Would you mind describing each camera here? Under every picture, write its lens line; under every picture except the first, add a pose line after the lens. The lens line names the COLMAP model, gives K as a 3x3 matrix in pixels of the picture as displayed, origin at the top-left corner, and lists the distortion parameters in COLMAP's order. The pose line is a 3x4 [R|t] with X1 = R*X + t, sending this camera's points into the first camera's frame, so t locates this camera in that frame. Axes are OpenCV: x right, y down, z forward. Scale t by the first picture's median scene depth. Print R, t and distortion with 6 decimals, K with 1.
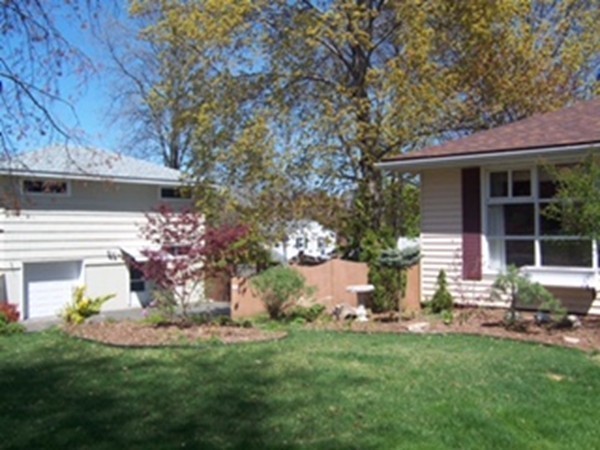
lens RADIAL K [[596.2, 0, 300.0], [0, 596.2, 225.0], [0, 0, 1]] dist [-0.015353, -0.002313]
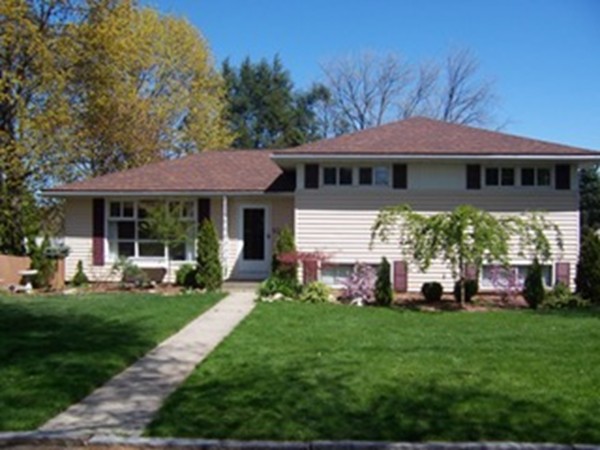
lens RADIAL K [[596.2, 0, 300.0], [0, 596.2, 225.0], [0, 0, 1]] dist [-0.015353, -0.002313]
pose [[0.797461, 0.018003, 0.603102, -0.273124], [-0.014709, 0.999838, -0.010398, -0.013546], [-0.603191, -0.000579, 0.797597, -0.682490]]
